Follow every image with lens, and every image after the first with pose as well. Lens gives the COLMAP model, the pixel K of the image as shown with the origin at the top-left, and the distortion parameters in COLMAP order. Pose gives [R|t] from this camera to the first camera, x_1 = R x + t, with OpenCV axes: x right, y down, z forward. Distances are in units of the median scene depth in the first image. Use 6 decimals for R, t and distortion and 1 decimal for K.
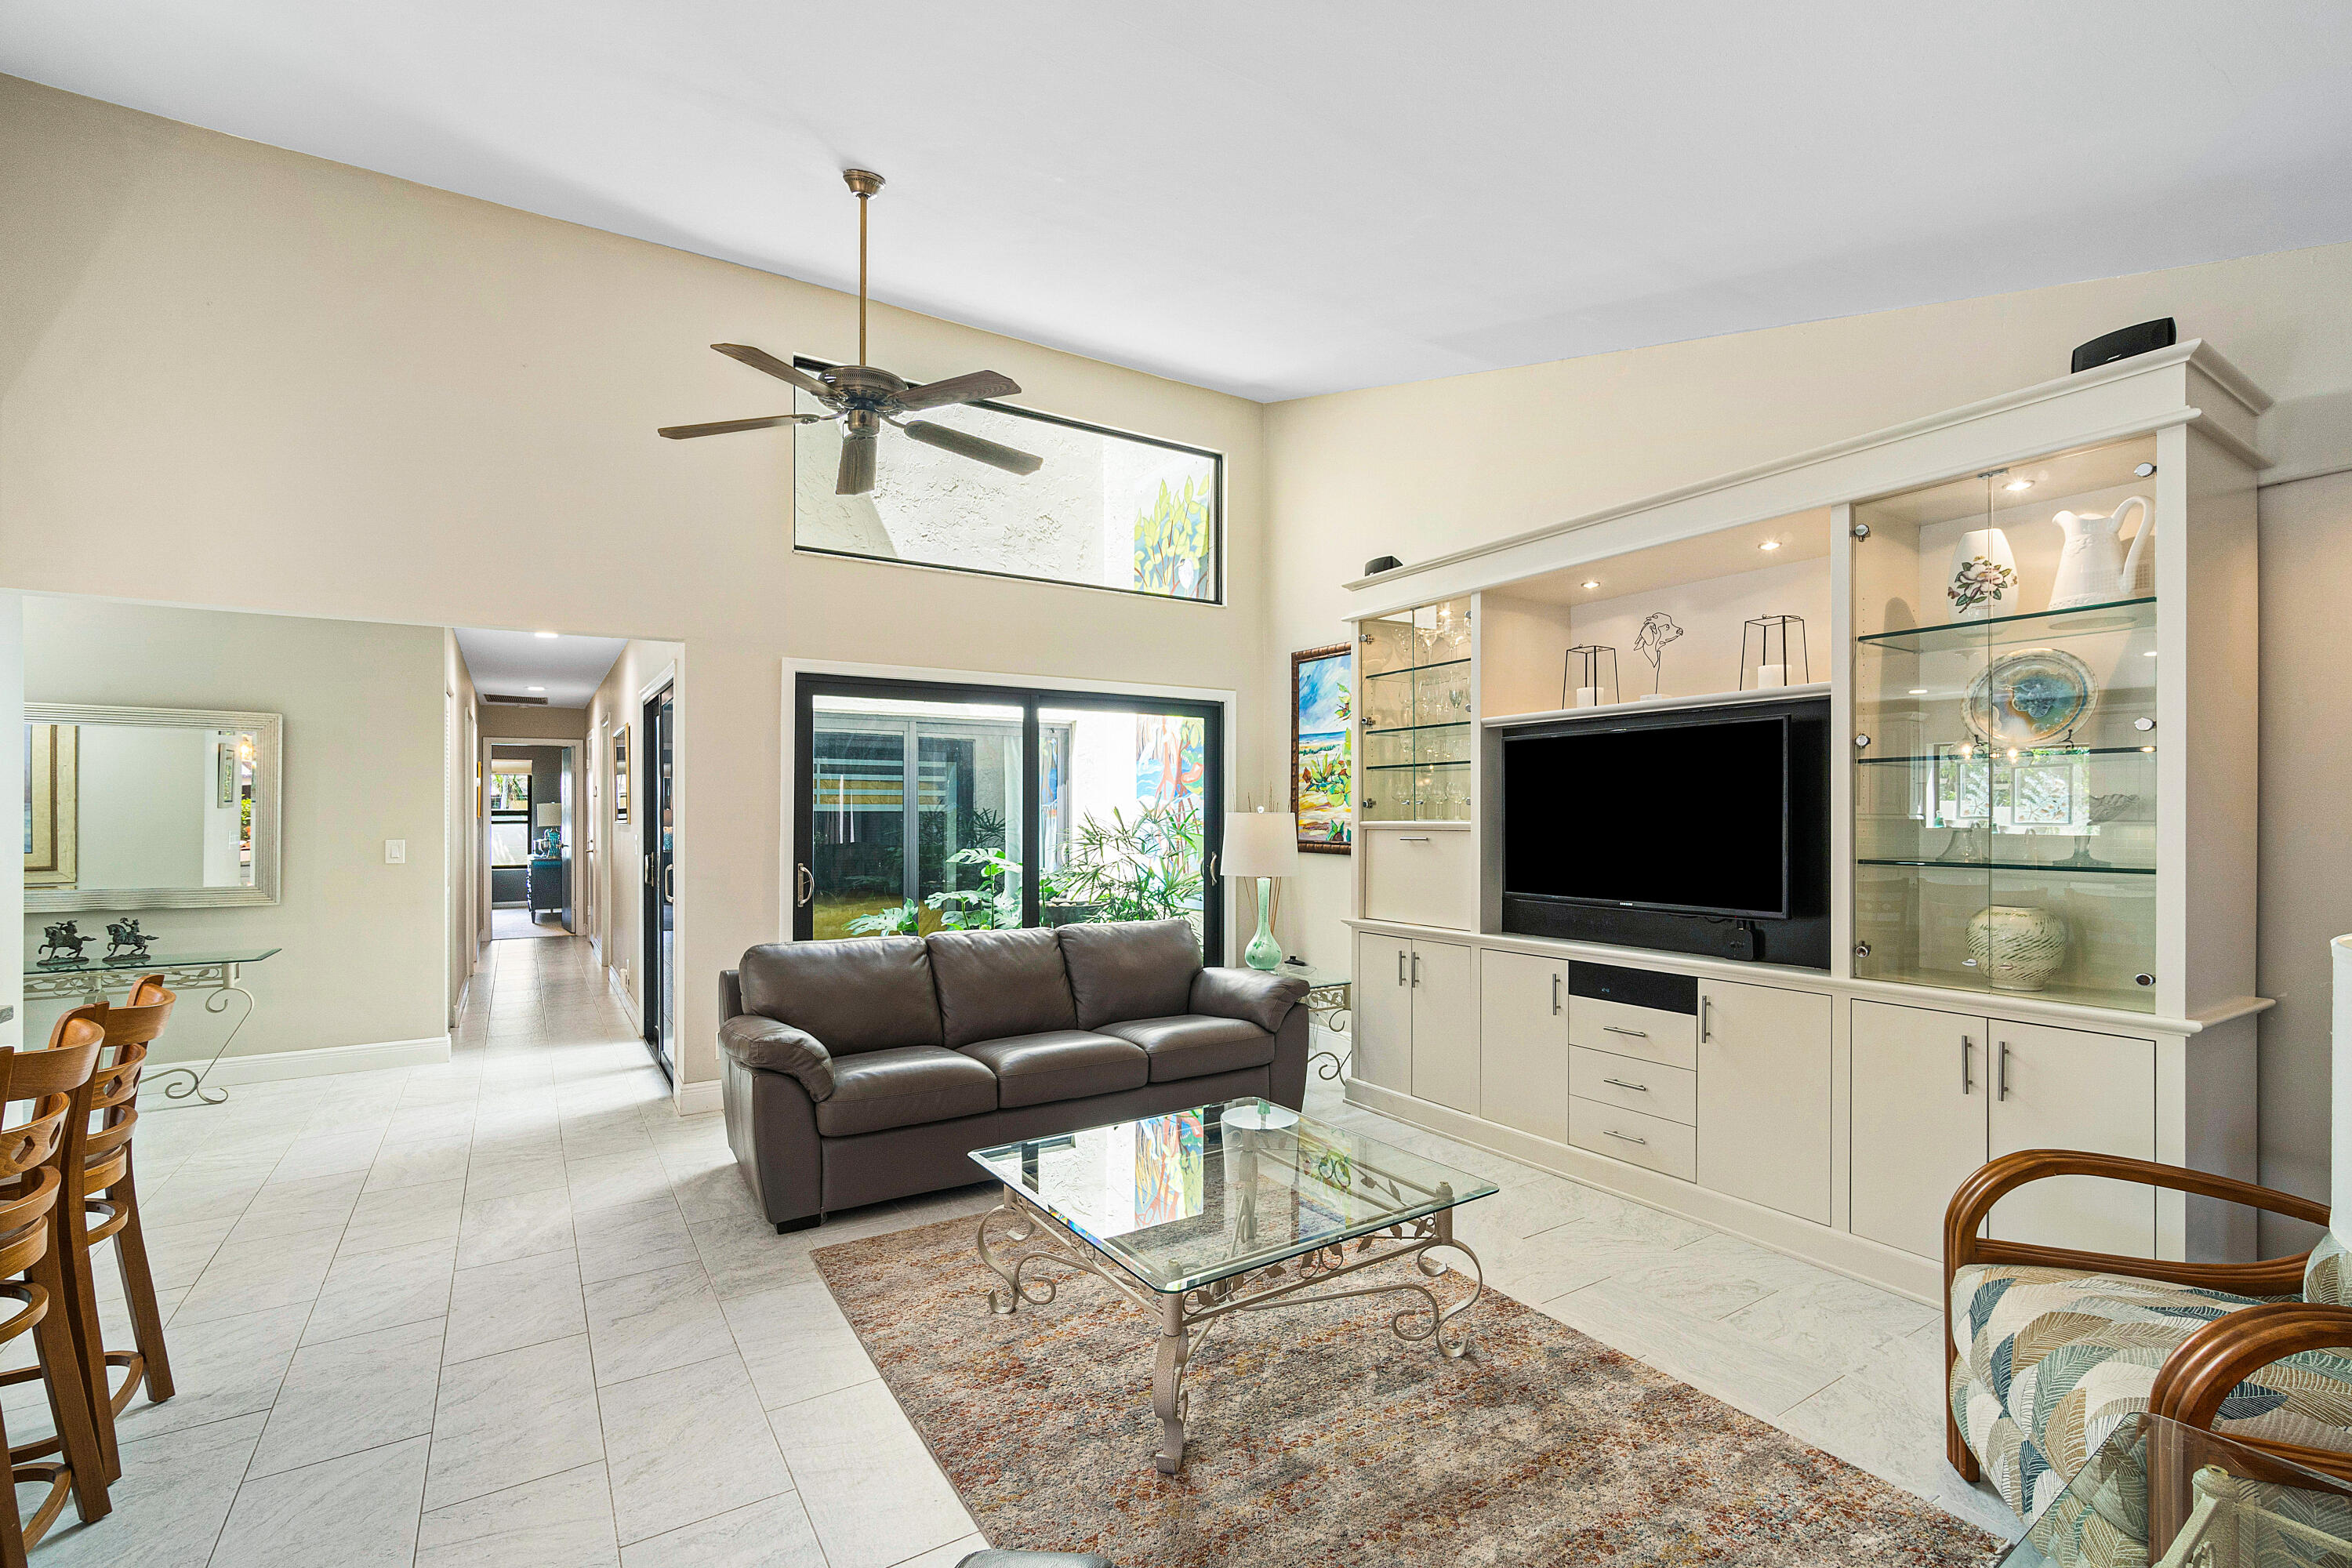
lens RADIAL K [[1046.7, 0, 1189.7], [0, 1046.7, 808.4], [0, 0, 1]] dist [-0.005374, -0.002032]
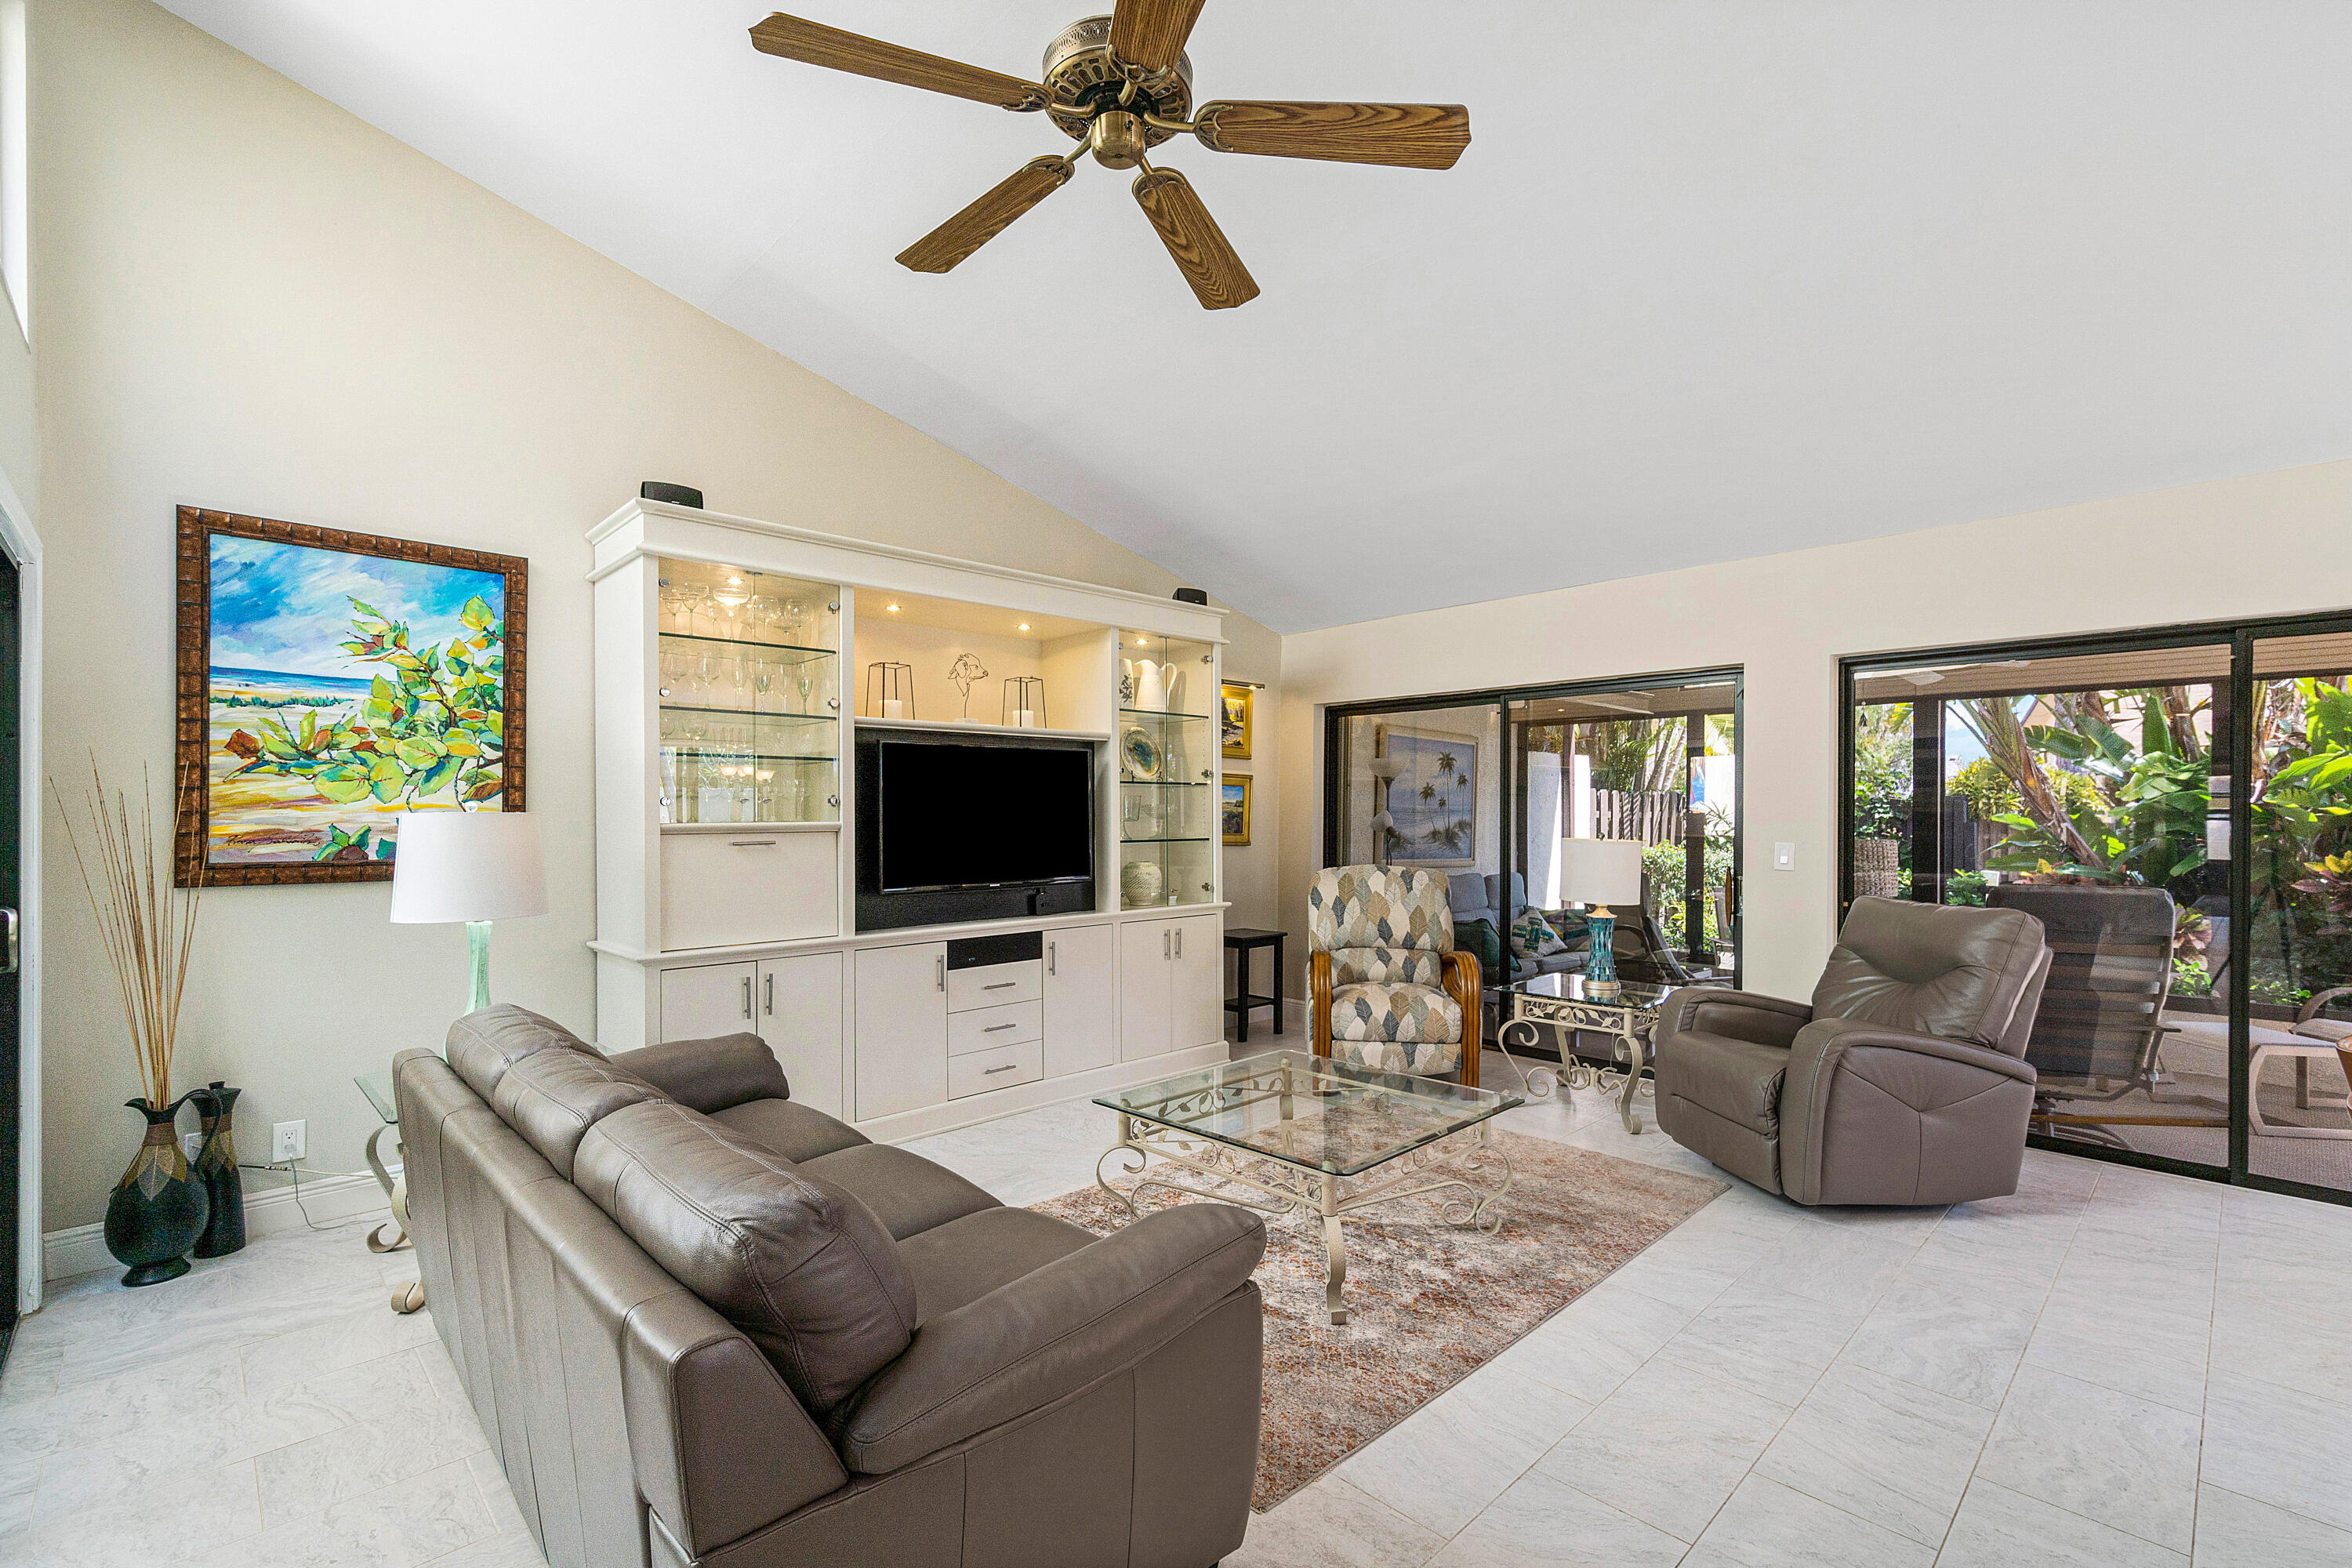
lens RADIAL K [[1046.7, 0, 1252.8], [0, 1046.7, 818.5], [0, 0, 1]] dist [-0.005374, -0.002032]
pose [[-0.242853, 0.002544, 0.970060, -0.565245], [0.000733, 0.999997, -0.002439, 0.009280], [-0.970063, 0.000118, -0.242854, 0.645956]]
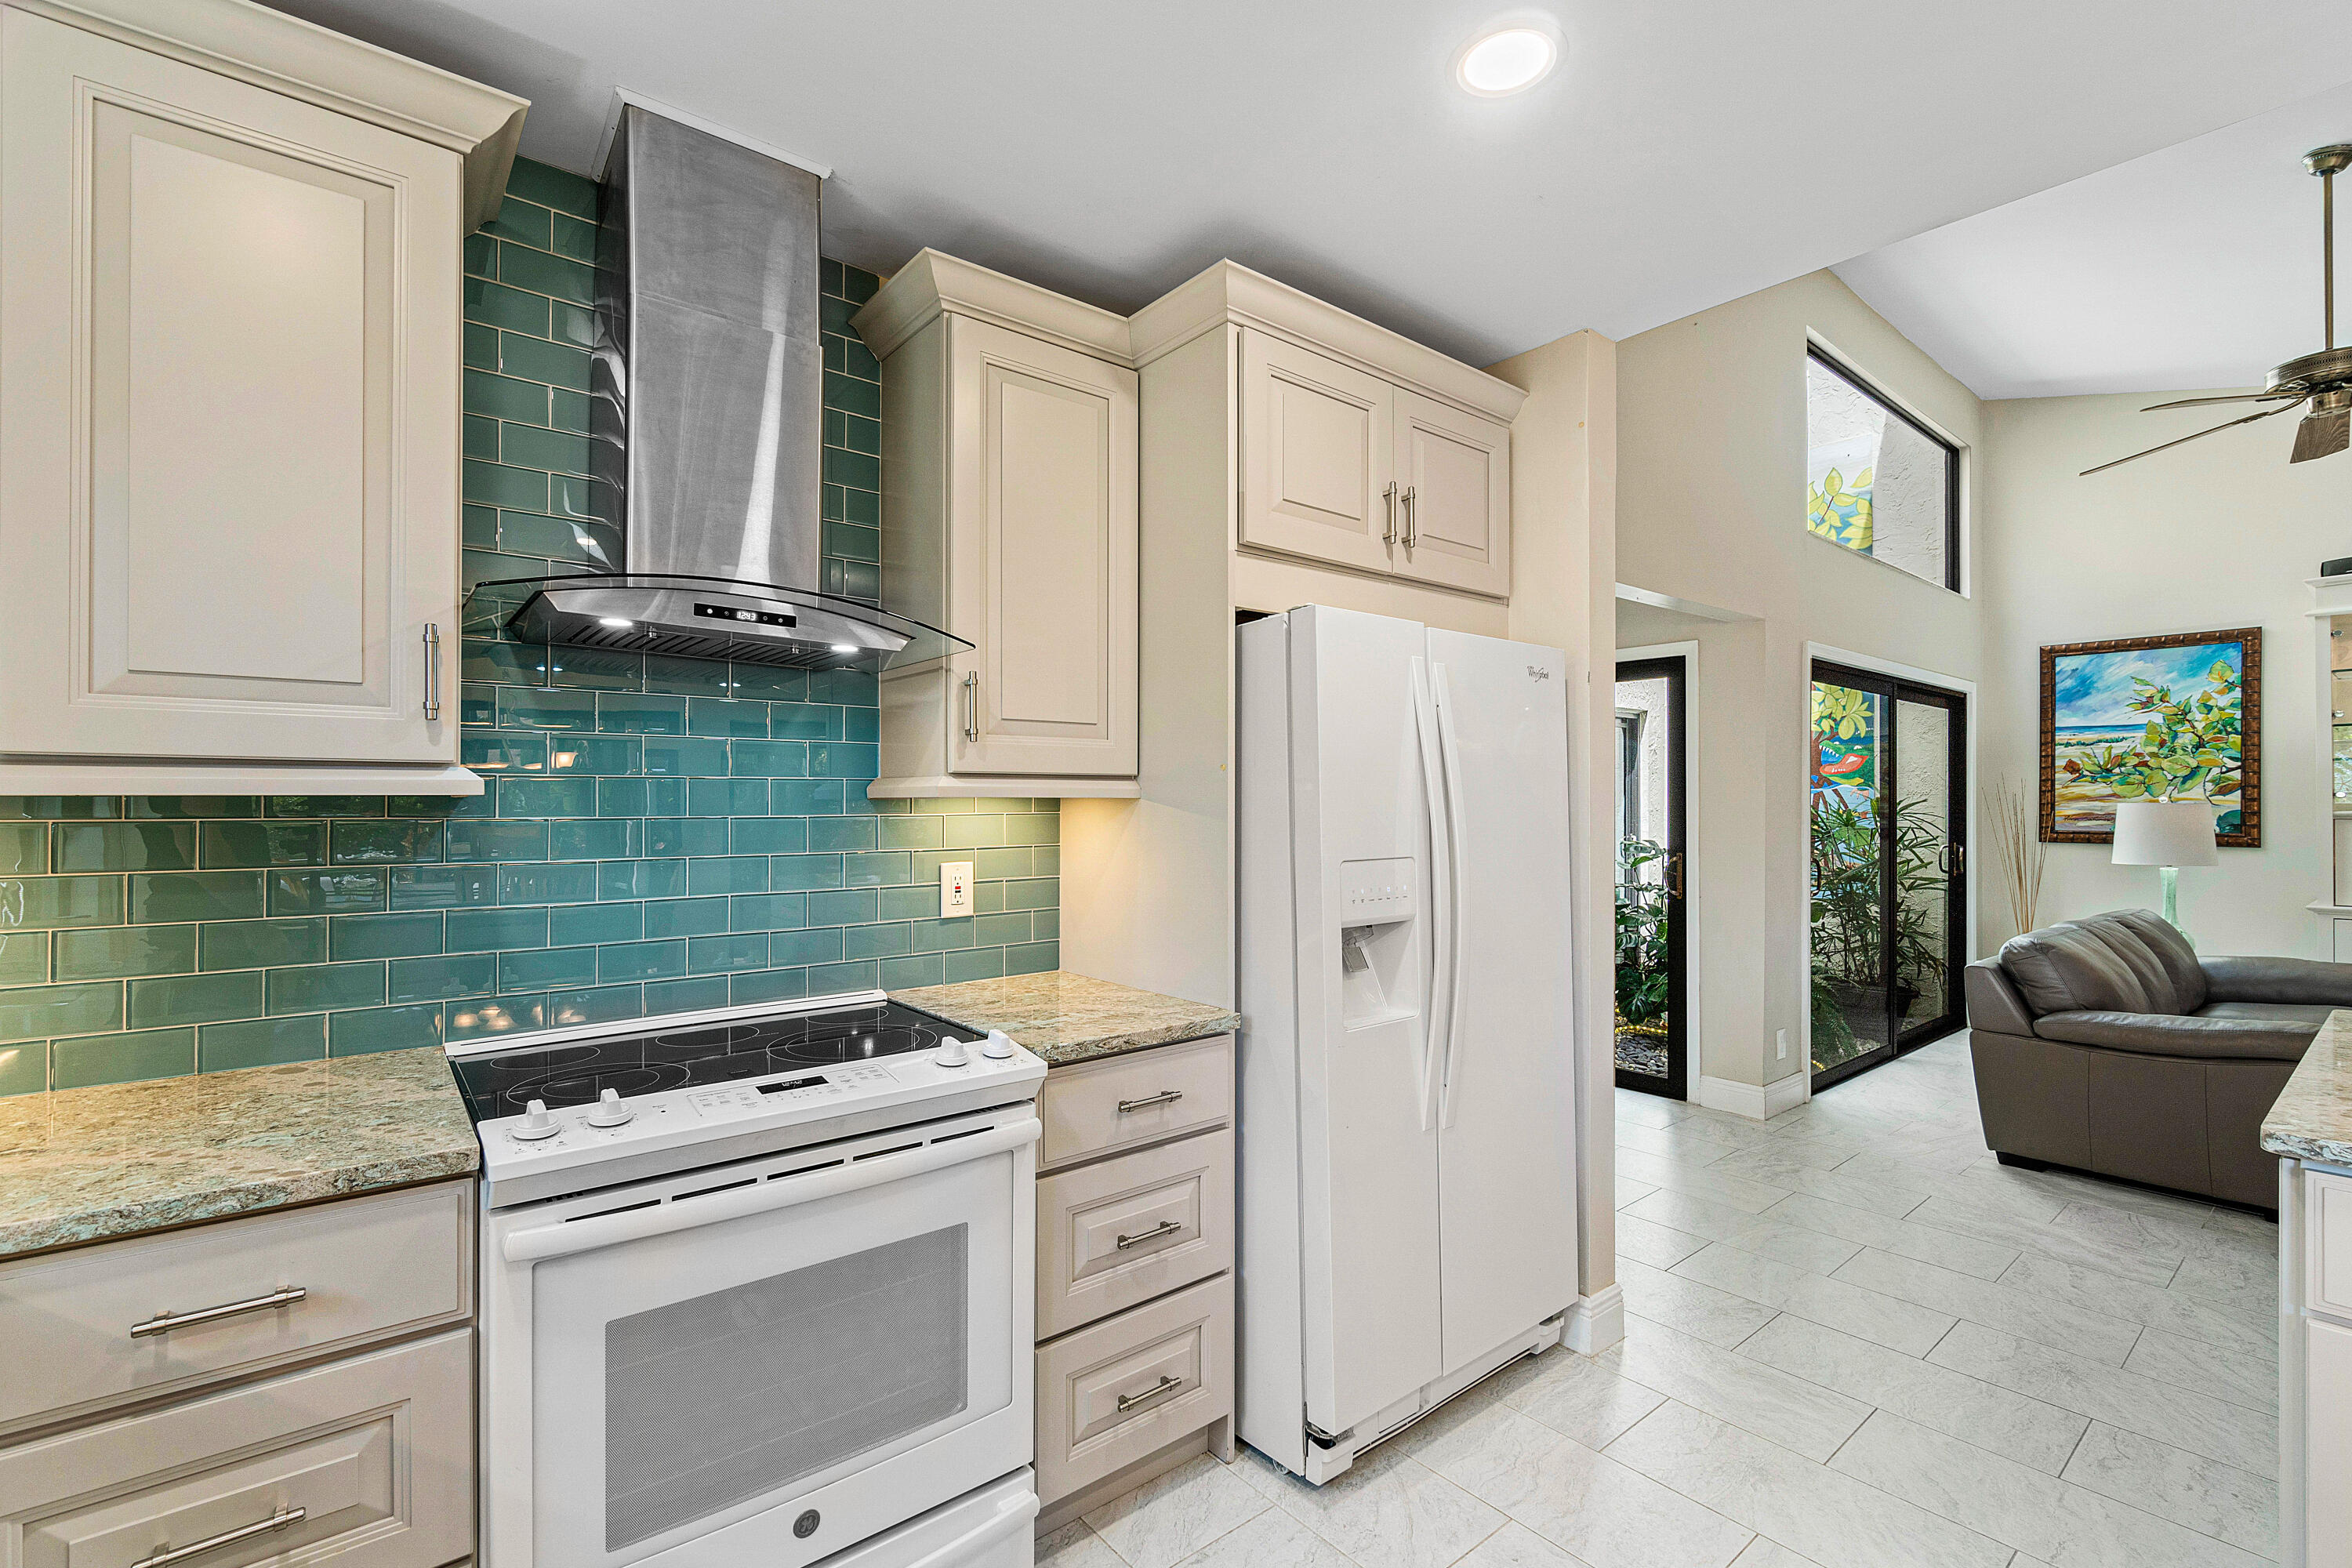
lens RADIAL K [[1046.7, 0, 1142.7], [0, 1046.7, 799.6], [0, 0, 1]] dist [-0.005374, -0.002032]
pose [[0.993839, 0.004634, 0.110739, -0.934927], [-0.004054, 0.999977, -0.005468, 0.009804], [-0.110761, 0.004985, 0.993835, 0.098851]]
